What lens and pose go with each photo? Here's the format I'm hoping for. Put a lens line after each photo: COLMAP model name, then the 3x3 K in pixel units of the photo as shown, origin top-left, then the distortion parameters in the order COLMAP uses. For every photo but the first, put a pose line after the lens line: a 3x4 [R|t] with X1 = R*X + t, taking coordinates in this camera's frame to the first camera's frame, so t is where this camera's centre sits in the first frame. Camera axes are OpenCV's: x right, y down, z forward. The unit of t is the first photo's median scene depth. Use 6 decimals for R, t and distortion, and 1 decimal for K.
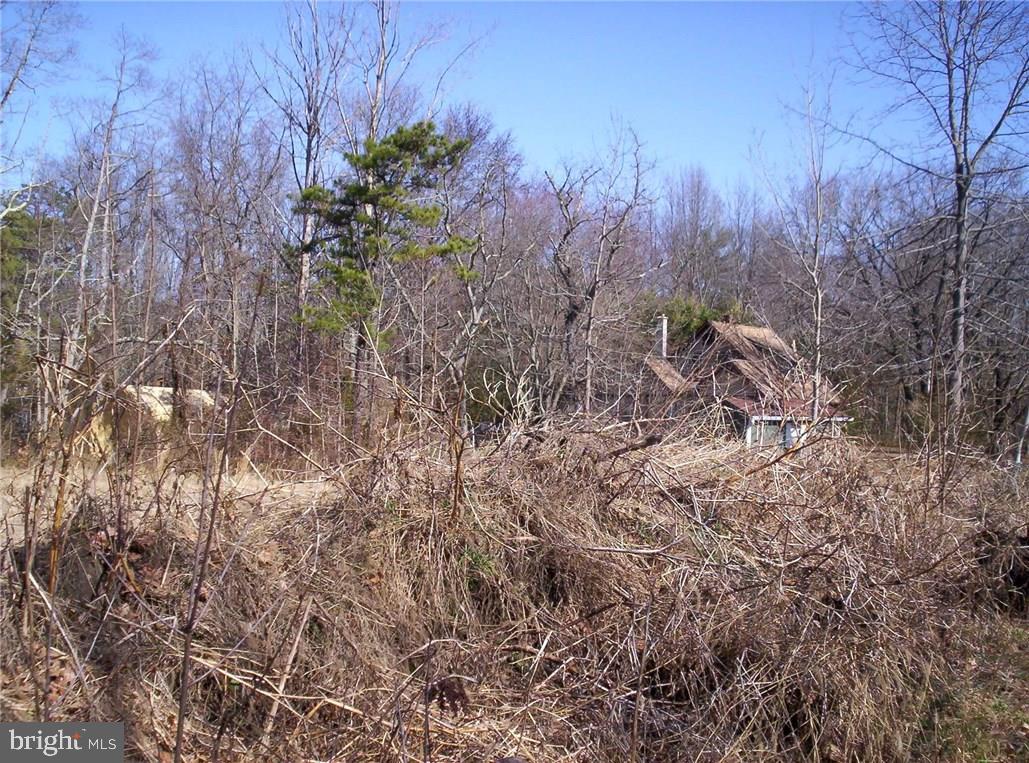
lens RADIAL K [[1124.7, 0, 499.8], [0, 1124.7, 412.1], [0, 0, 1]] dist [-0.096674, 0.030161]
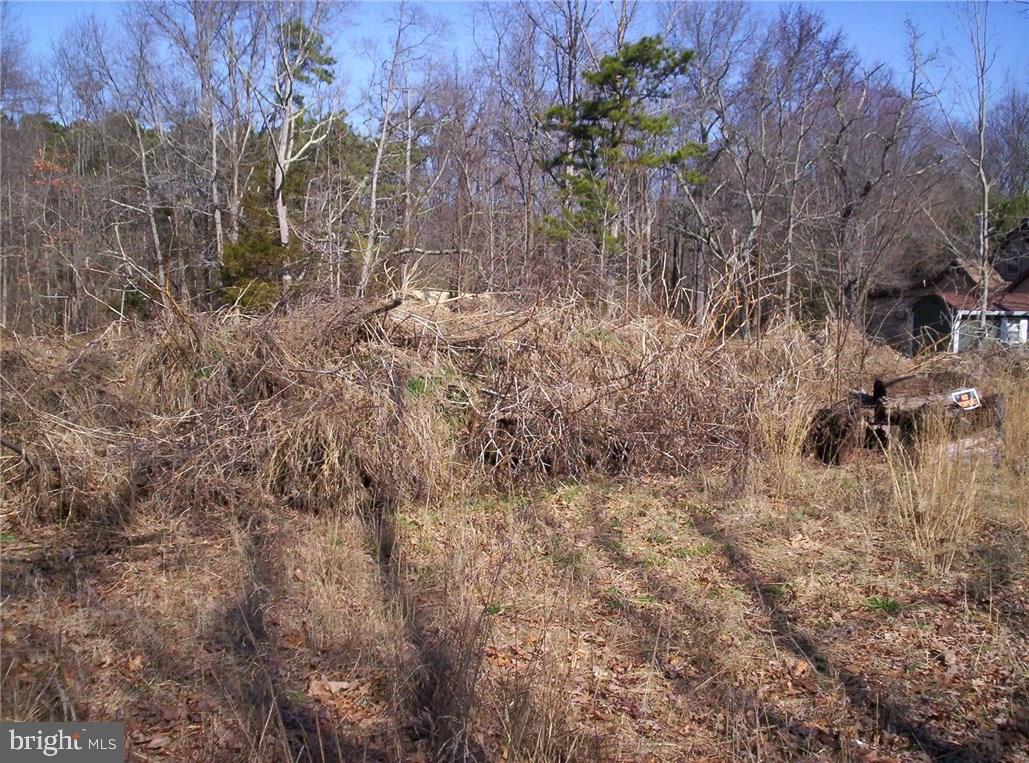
lens RADIAL K [[1124.7, 0, 499.8], [0, 1124.7, 412.1], [0, 0, 1]] dist [-0.096674, 0.030161]
pose [[0.936745, 0.019400, -0.349475, 0.167904], [0.008489, 0.996910, 0.078095, 0.012093], [0.349910, -0.076122, 0.933685, -0.061021]]
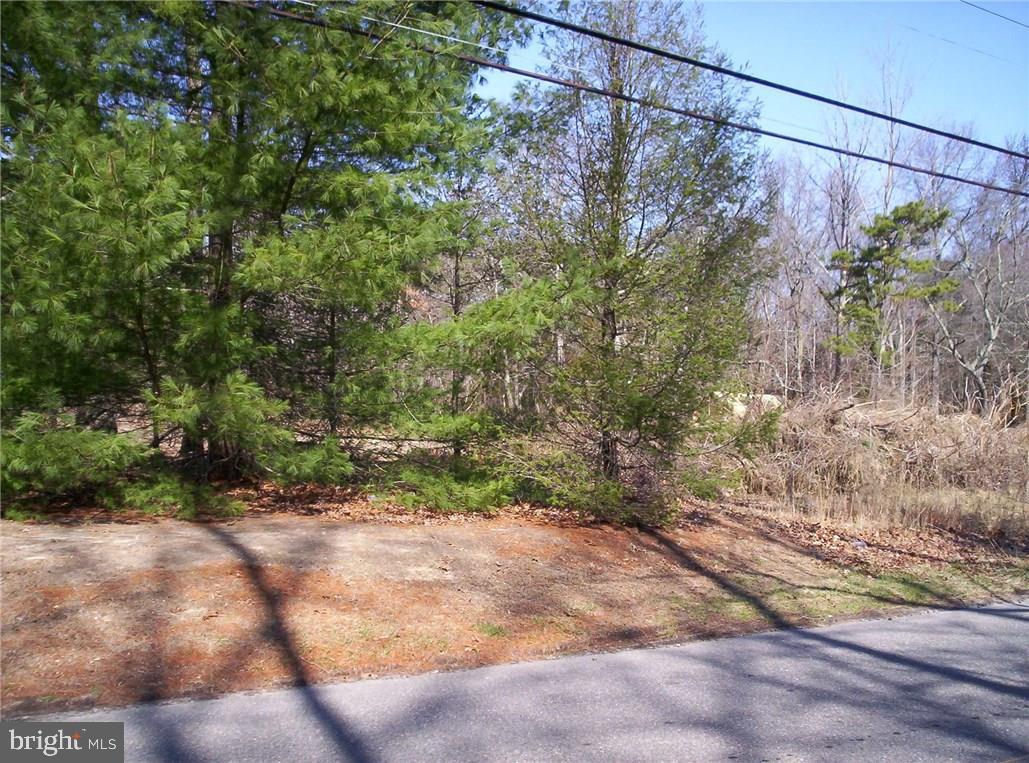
lens RADIAL K [[1124.7, 0, 499.8], [0, 1124.7, 412.1], [0, 0, 1]] dist [-0.096674, 0.030161]
pose [[0.859444, -0.003314, -0.511220, 0.185470], [-0.000443, 0.999974, -0.007228, 0.014214], [0.511230, 0.006439, 0.859420, -0.436851]]
